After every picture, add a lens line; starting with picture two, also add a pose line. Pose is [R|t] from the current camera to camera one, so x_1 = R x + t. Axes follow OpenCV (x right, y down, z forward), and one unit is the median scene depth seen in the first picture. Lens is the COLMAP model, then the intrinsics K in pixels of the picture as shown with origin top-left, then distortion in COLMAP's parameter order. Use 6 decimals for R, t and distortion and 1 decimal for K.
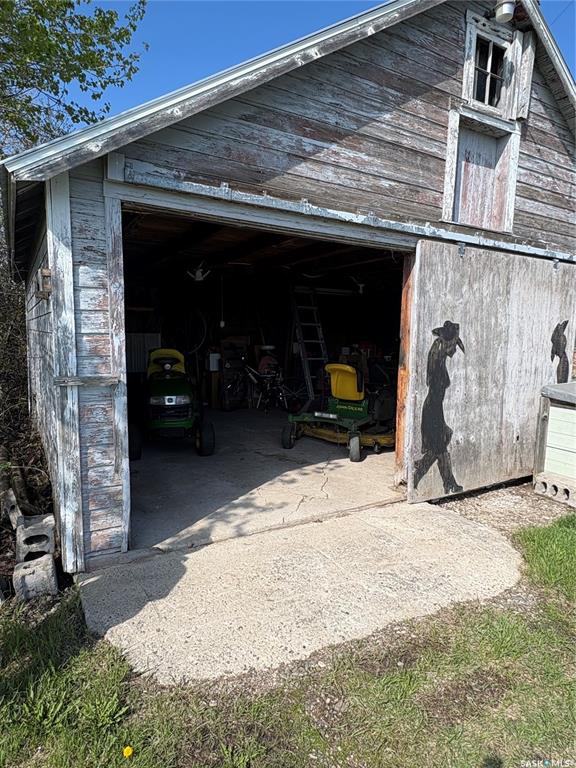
lens RADIAL K [[464.6, 0, 289.9], [0, 464.6, 384.4], [0, 0, 1]] dist [0.024556, 0.000533]
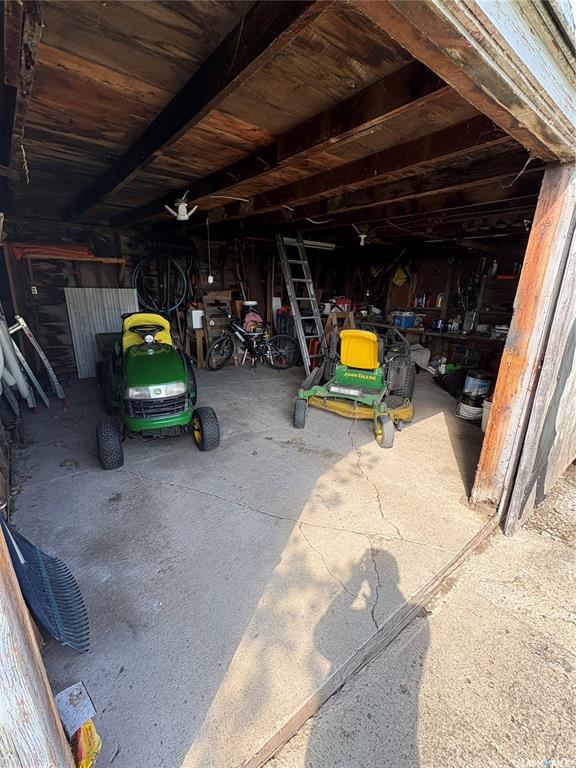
lens RADIAL K [[333.1, 0, 289.5], [0, 333.1, 388.7], [0, 0, 1]] dist [-0.012082, 0.000034]
pose [[0.990246, -0.036355, 0.134505, -0.104206], [0.009706, 0.981013, 0.193701, -0.056740], [-0.138994, -0.190506, 0.971796, 0.396101]]
